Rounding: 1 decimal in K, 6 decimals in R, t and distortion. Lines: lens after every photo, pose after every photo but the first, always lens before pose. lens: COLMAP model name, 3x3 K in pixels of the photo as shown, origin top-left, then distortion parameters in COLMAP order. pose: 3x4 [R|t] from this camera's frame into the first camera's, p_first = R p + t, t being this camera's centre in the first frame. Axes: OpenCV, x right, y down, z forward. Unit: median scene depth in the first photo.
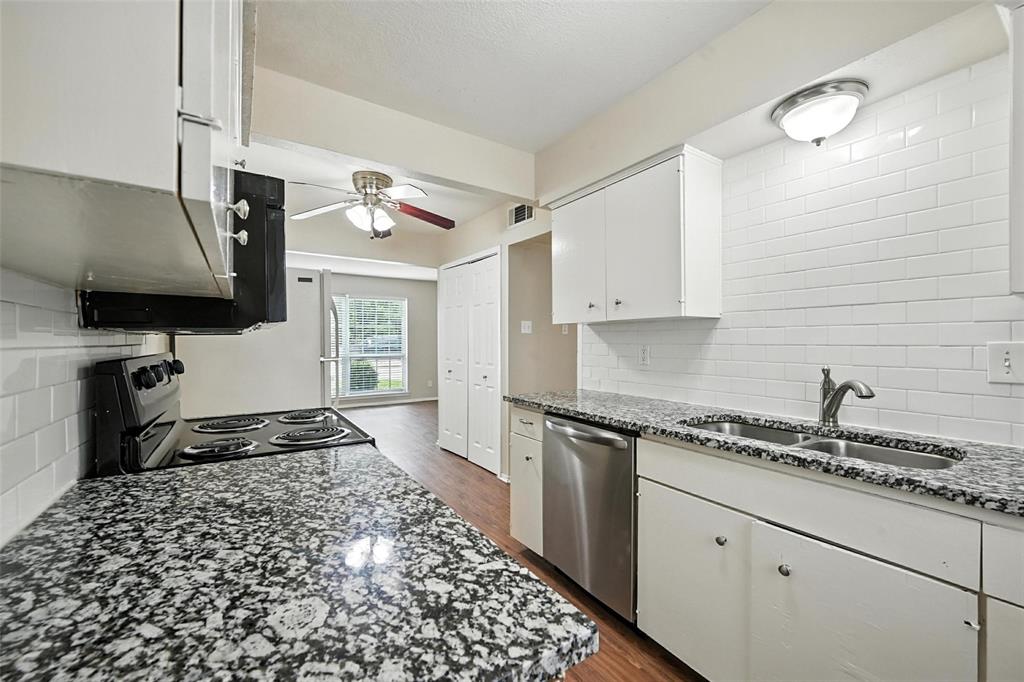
lens RADIAL K [[406.4, 0, 506.2], [0, 406.4, 339.8], [0, 0, 1]] dist [-0.001213, 0.000570]
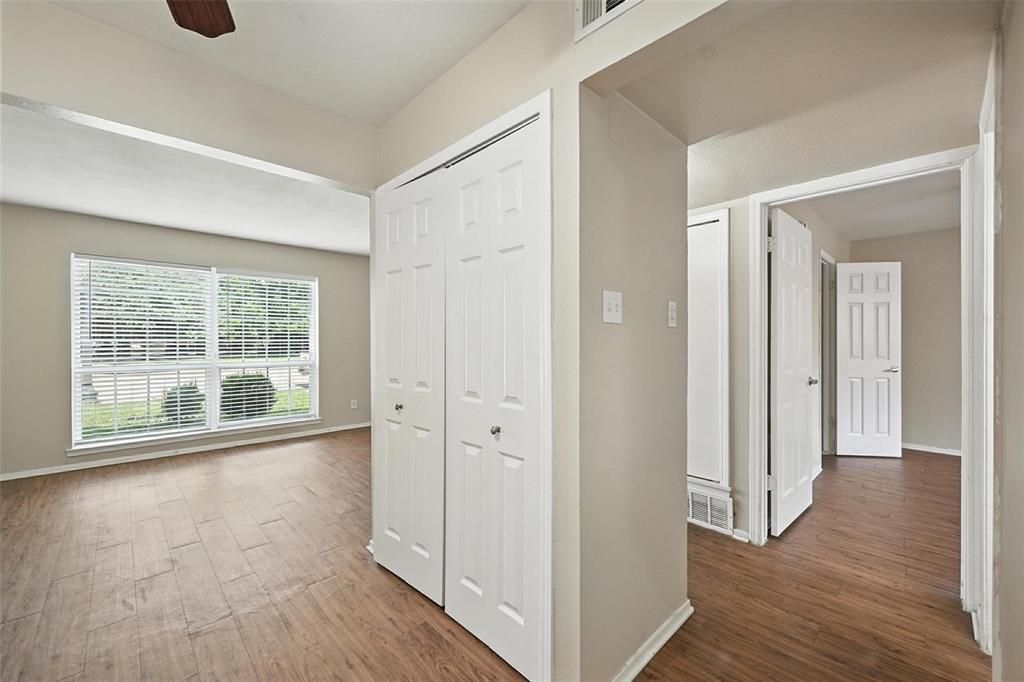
lens RADIAL K [[406.4, 0, 515.4], [0, 406.4, 343.1], [0, 0, 1]] dist [-0.001213, 0.000570]
pose [[0.983603, -0.003411, 0.180317, -0.107144], [0.003019, 0.999992, 0.002452, 0.001682], [-0.180324, -0.001867, 0.983606, 0.589170]]
